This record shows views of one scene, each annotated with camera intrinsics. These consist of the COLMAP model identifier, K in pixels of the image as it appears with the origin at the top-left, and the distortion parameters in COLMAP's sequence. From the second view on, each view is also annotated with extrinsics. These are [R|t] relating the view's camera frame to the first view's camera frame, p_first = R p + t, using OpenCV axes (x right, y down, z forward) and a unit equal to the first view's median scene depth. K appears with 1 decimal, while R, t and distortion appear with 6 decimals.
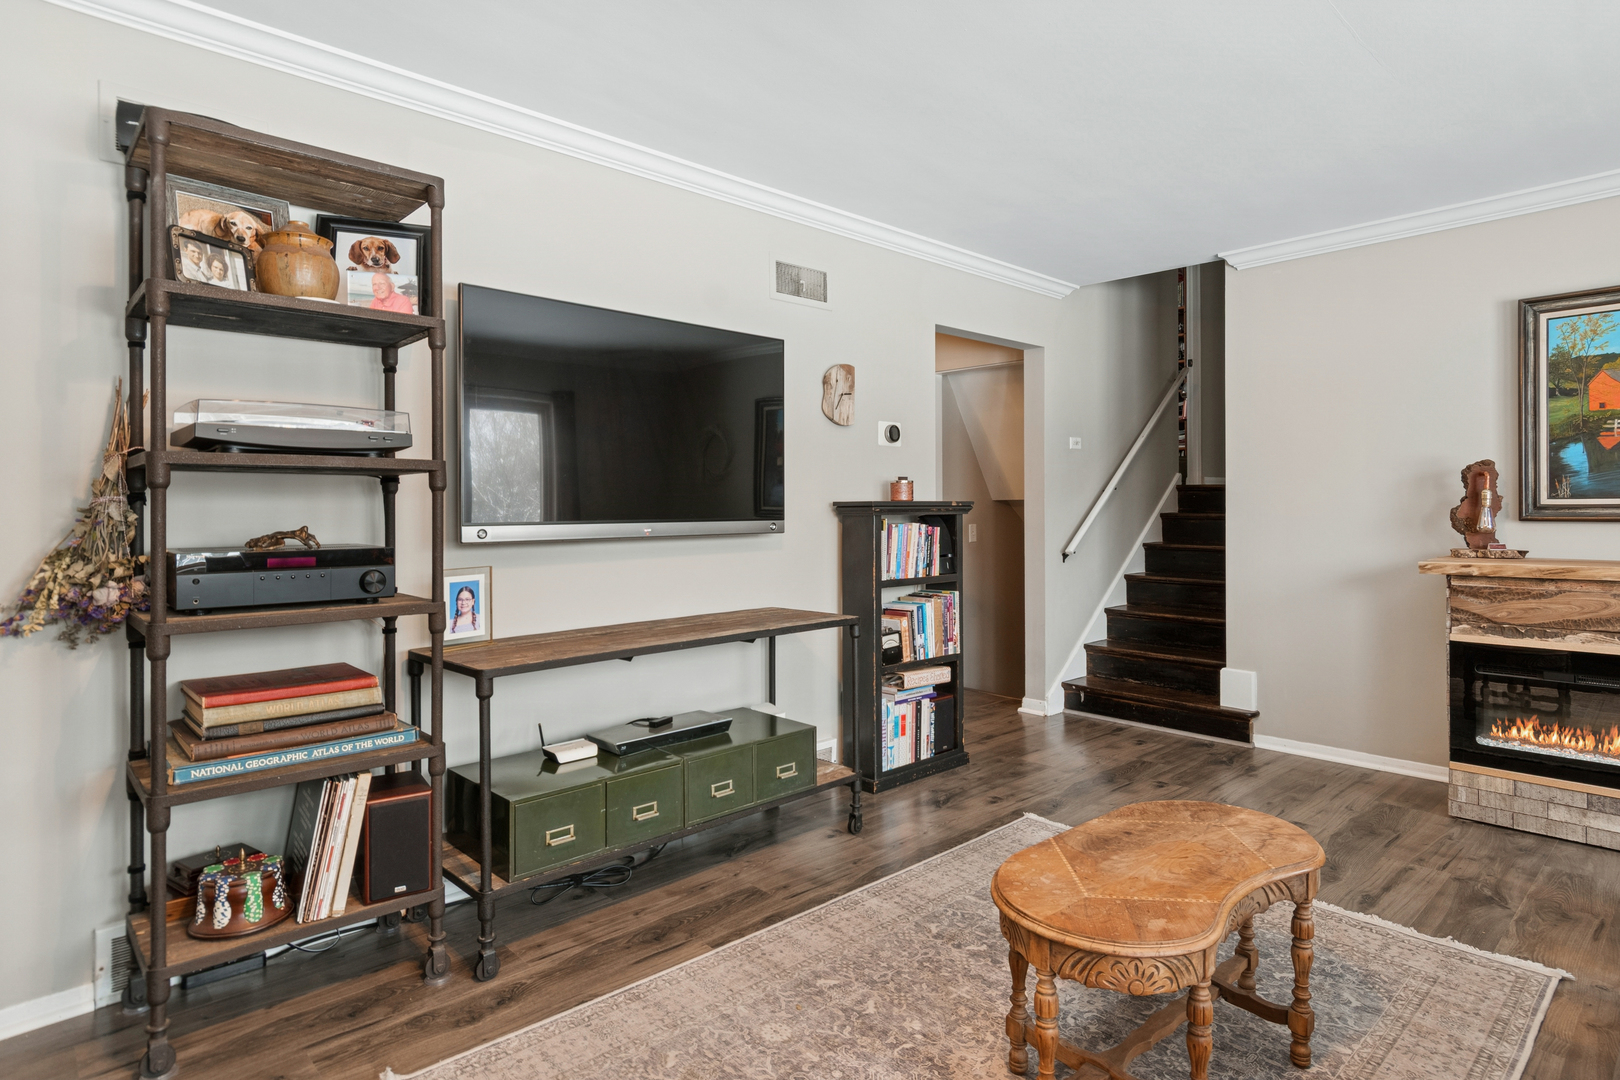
lens RADIAL K [[874.4, 0, 822.1], [0, 874.4, 503.7], [0, 0, 1]] dist [0.000446, 0.000161]
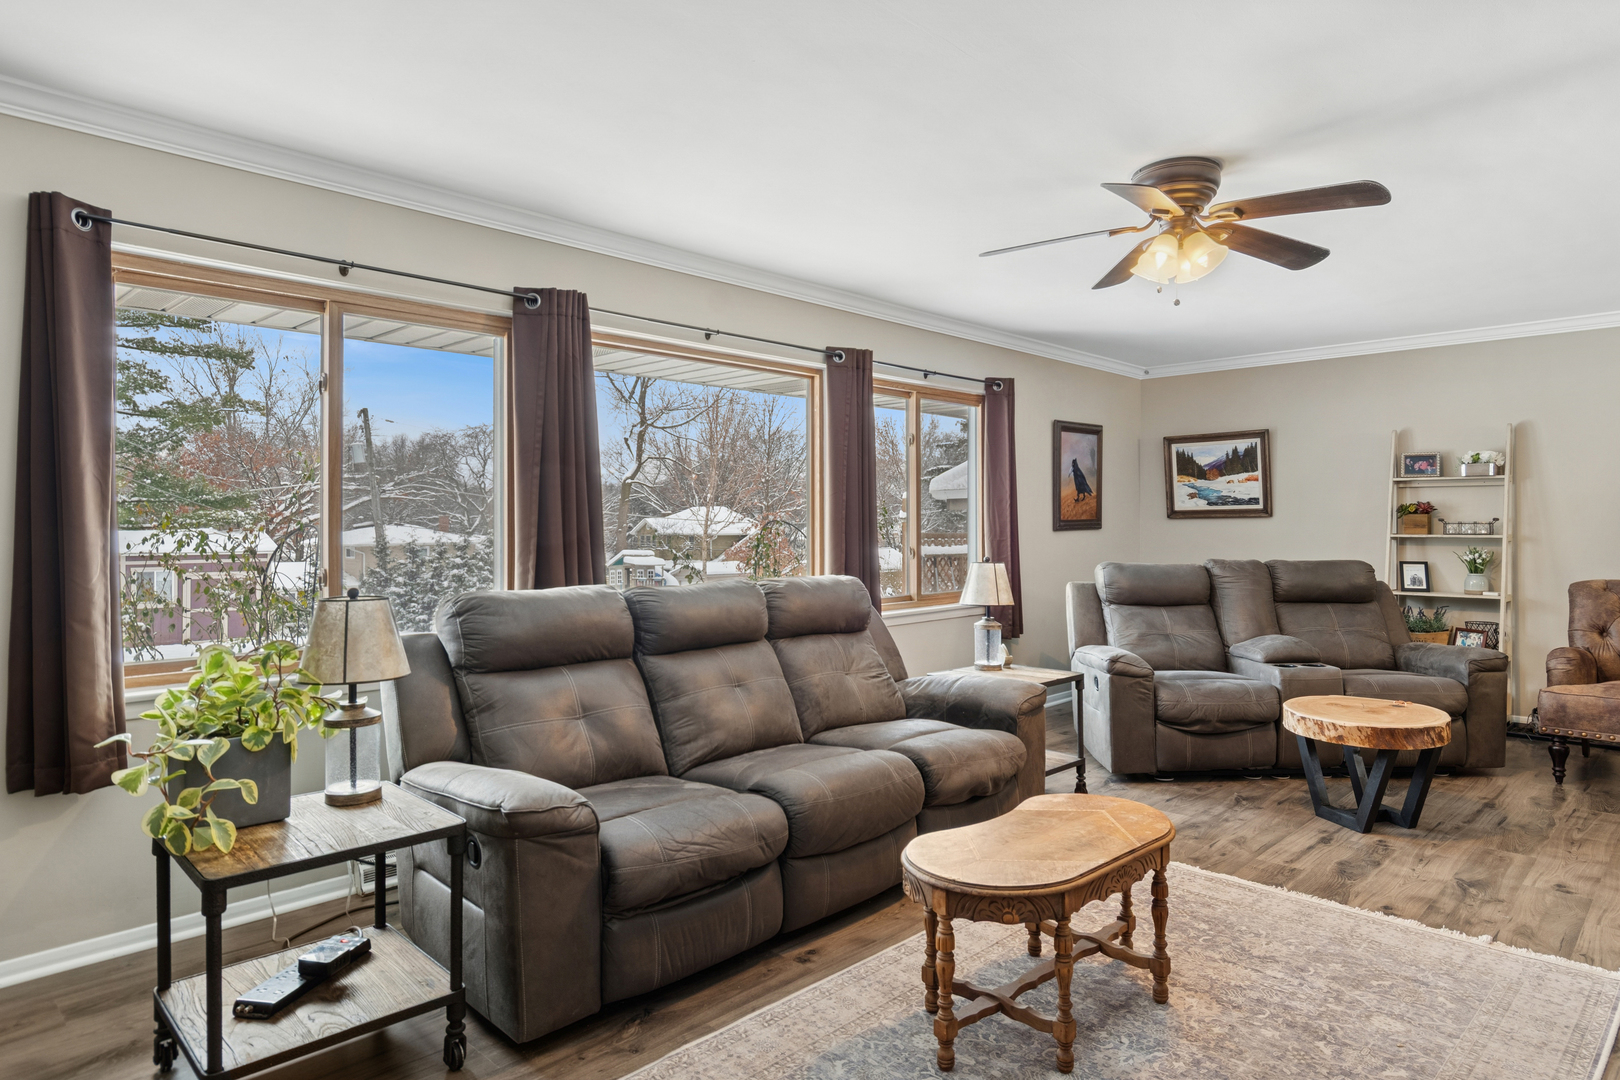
lens RADIAL K [[1098.1, 0, 810.0], [0, 1098.1, 540.0], [0, 0, 1]] dist [0.032022, 0.000640]
pose [[-0.997168, 0.008402, -0.074731, 0.427742], [0.007547, 0.999903, 0.011713, -0.013640], [0.074822, 0.011116, -0.997135, 1.297617]]
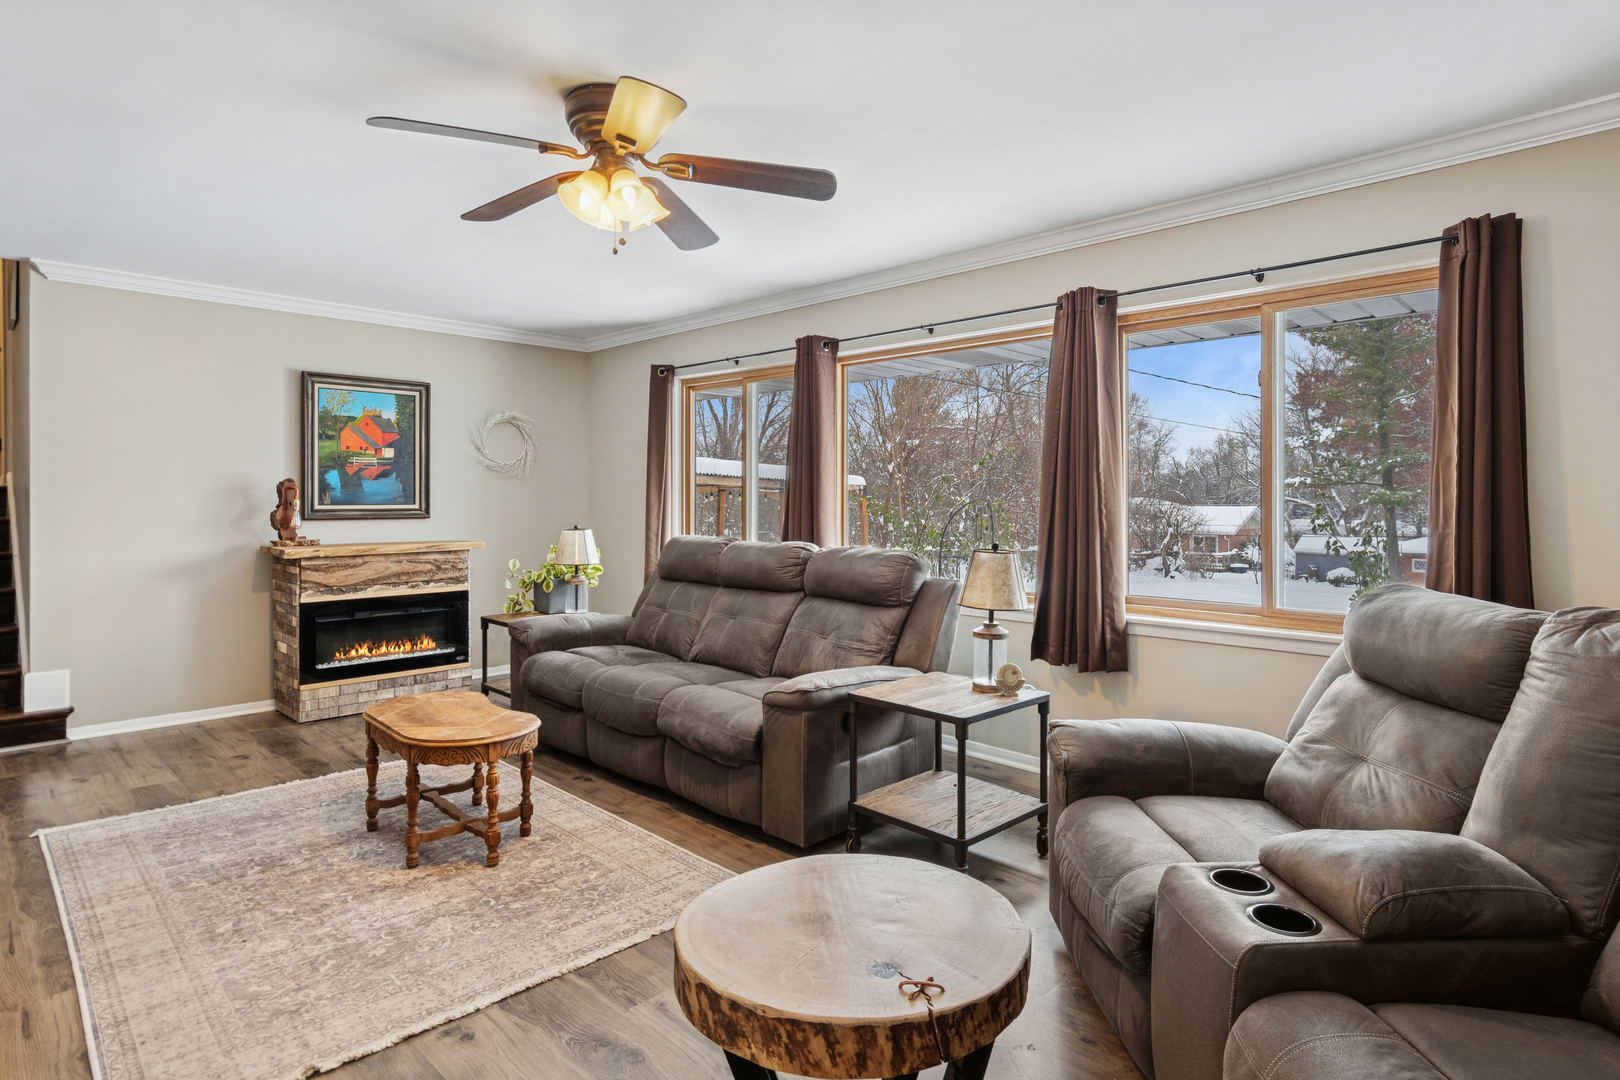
lens RADIAL K [[874.4, 0, 822.1], [0, 874.4, 503.7], [0, 0, 1]] dist [0.000446, 0.000161]
pose [[-0.000383, -0.003571, 0.999994, -0.719223], [-0.002641, 0.999990, 0.003570, -0.016646], [-0.999996, -0.002640, -0.000392, 0.124536]]
